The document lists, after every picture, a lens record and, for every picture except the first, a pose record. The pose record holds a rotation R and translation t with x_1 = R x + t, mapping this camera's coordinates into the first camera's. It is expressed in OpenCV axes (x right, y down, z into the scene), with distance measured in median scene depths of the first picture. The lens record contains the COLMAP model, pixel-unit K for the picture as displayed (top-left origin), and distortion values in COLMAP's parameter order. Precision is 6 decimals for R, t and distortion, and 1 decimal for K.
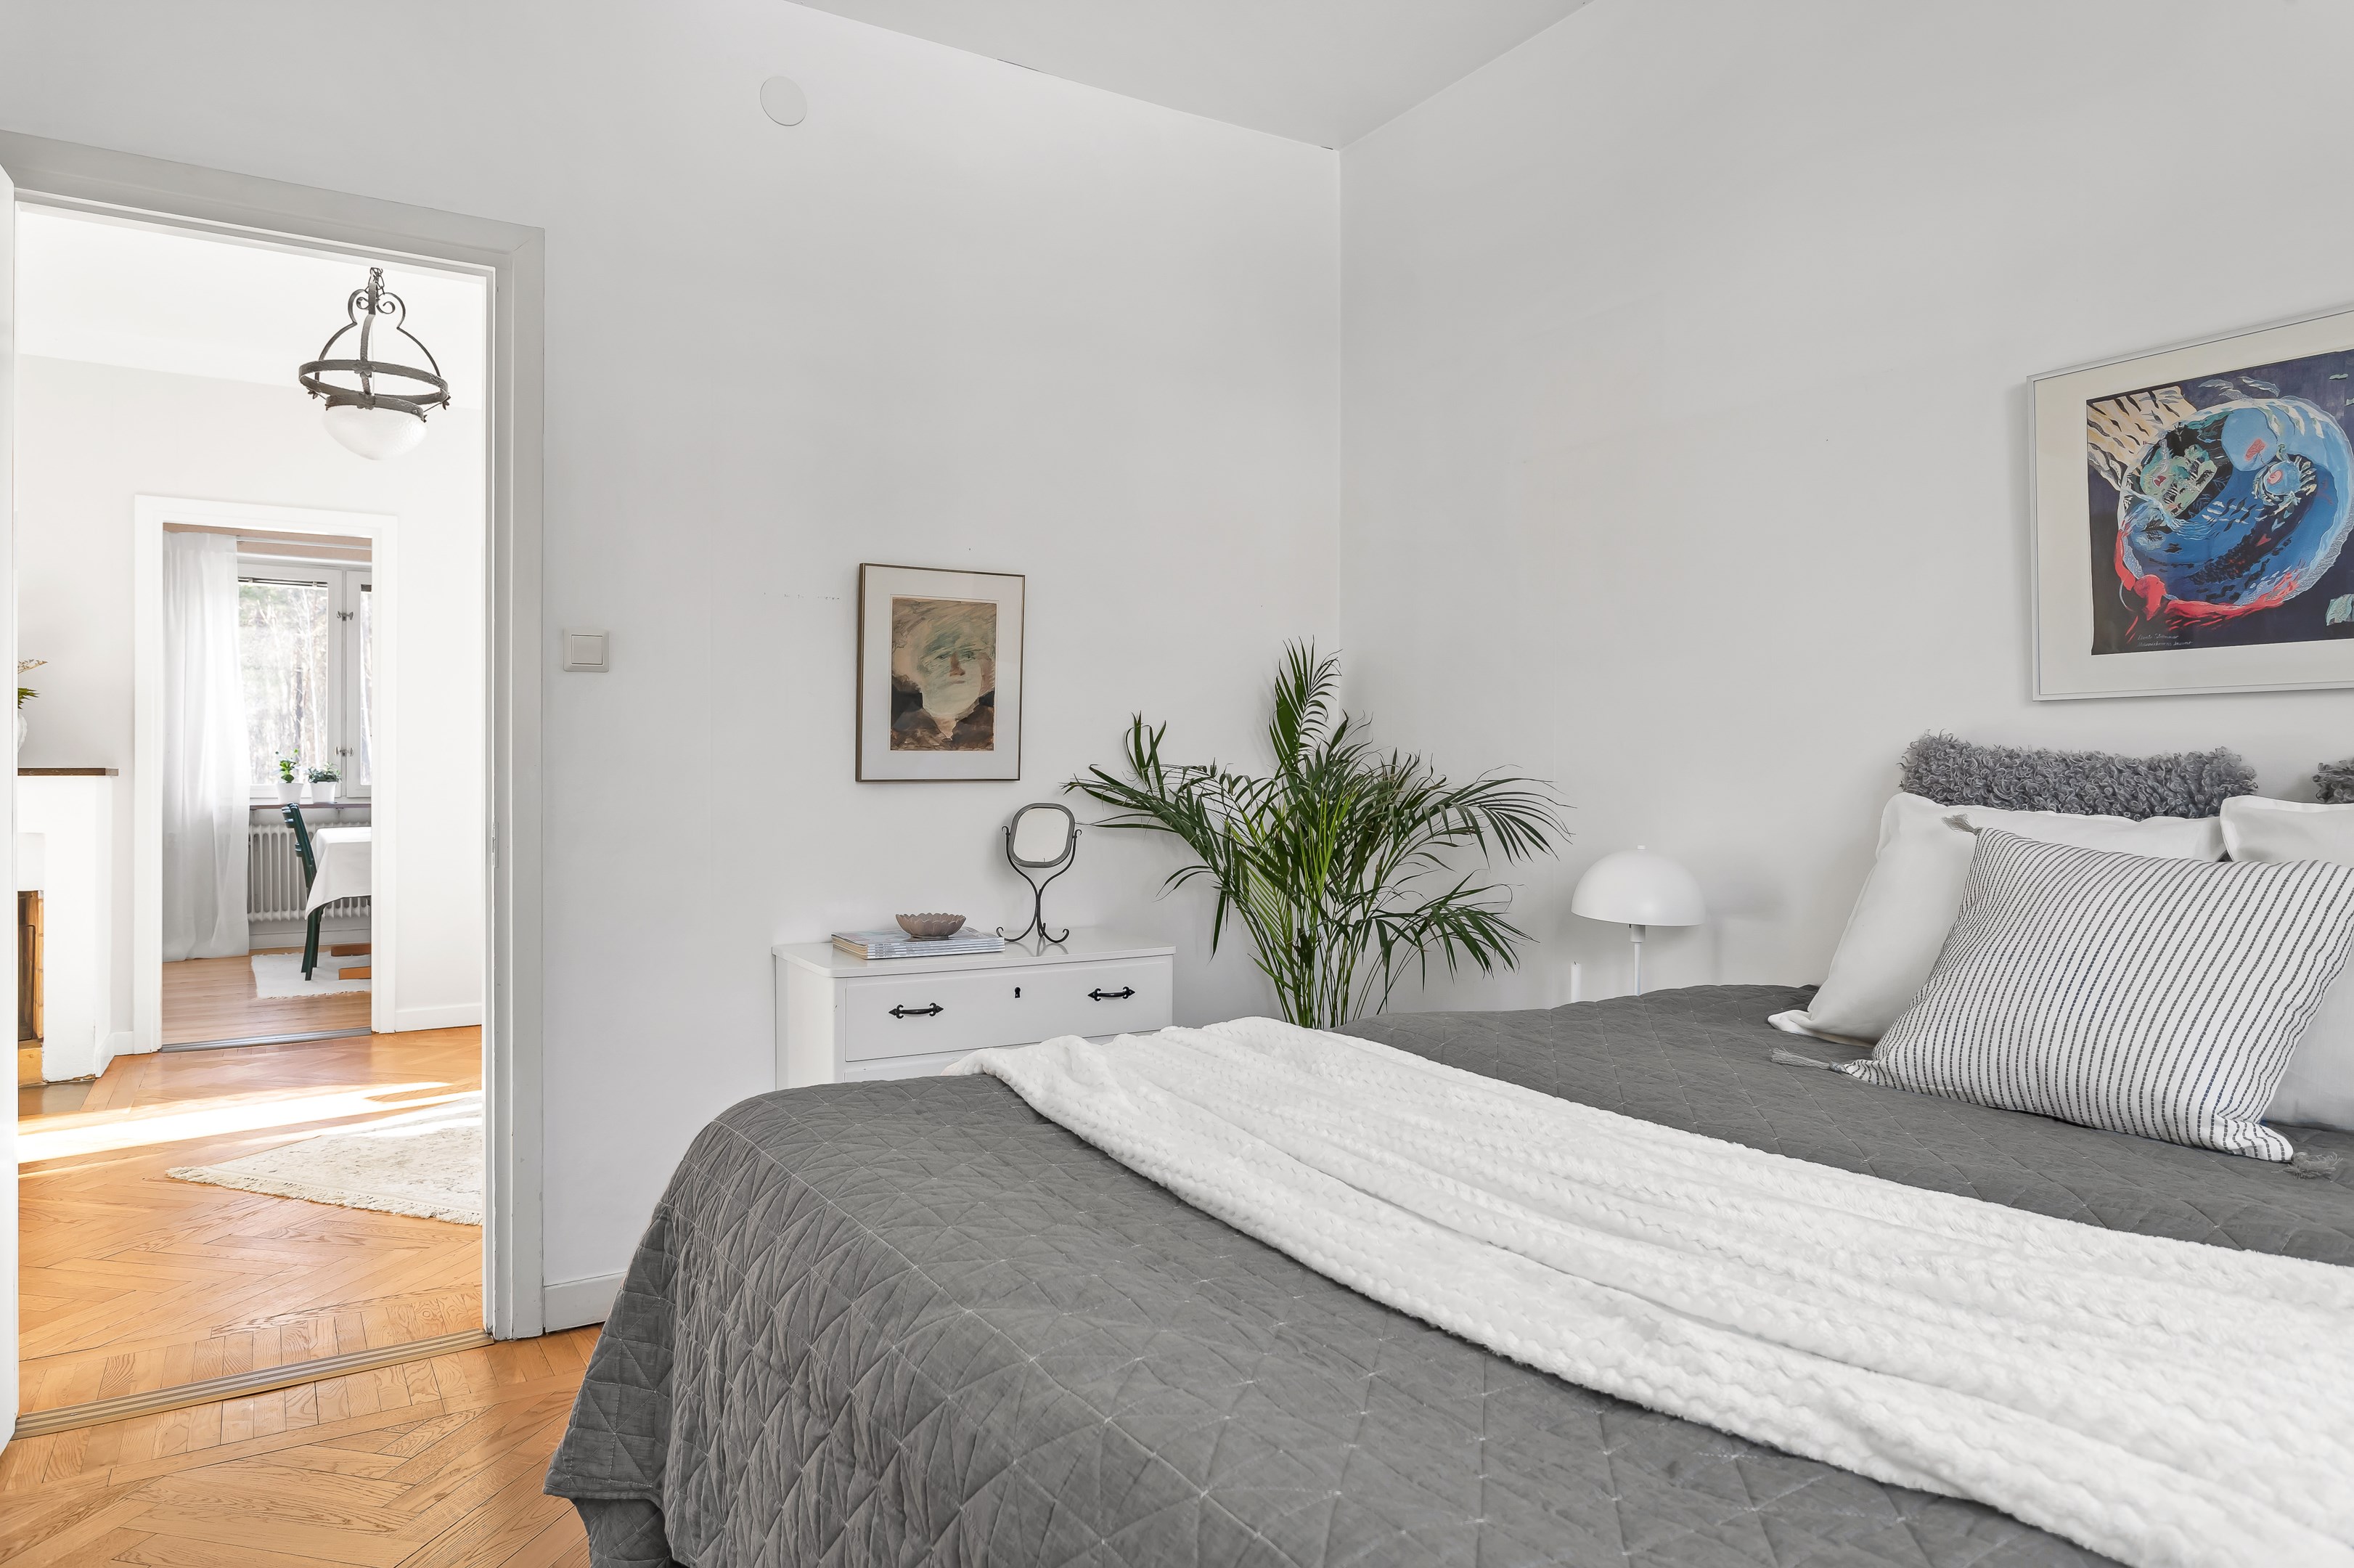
lens RADIAL K [[1473.1, 0, 1171.4], [0, 1473.1, 779.4], [0, 0, 1]] dist [0.002337, 0.000663]
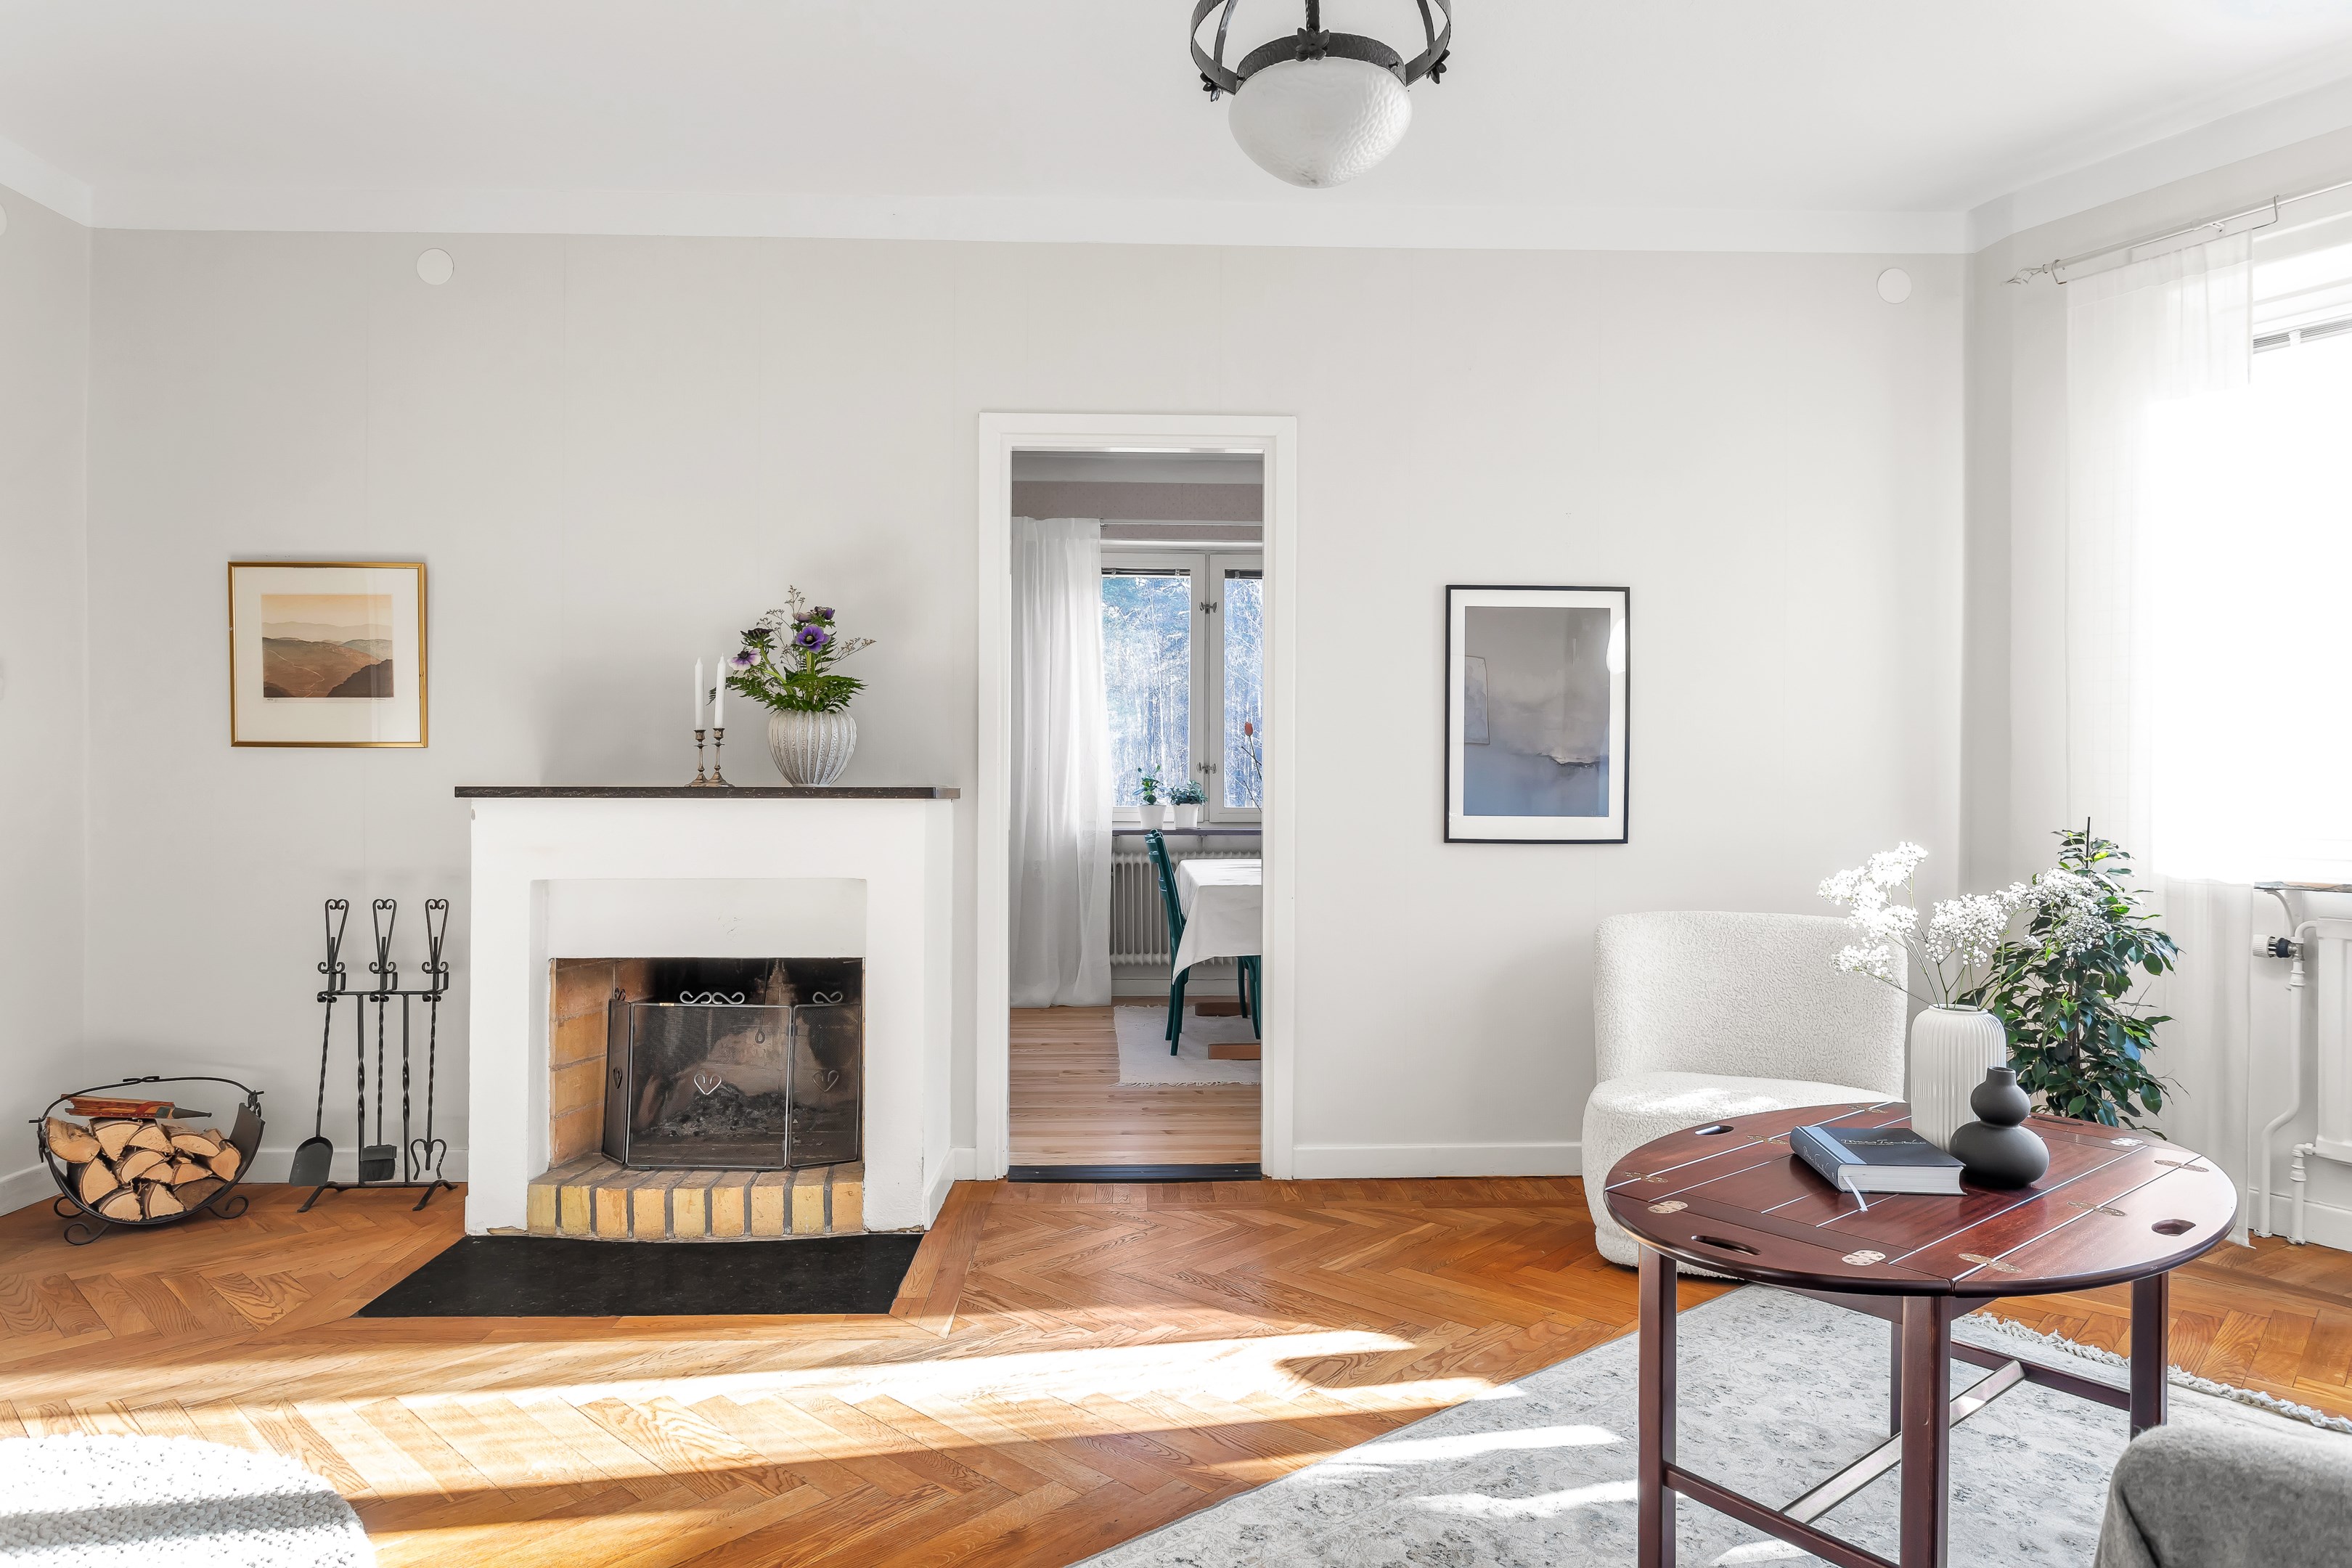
lens RADIAL K [[1471.8, 0, 1172.7], [0, 1471.8, 793.6], [0, 0, 1]] dist [0.002337, 0.000663]
pose [[0.868953, -0.001127, -0.494893, -0.167568], [-0.002949, 0.999968, -0.007455, 0.002351], [0.494885, 0.007937, 0.868922, 0.268020]]
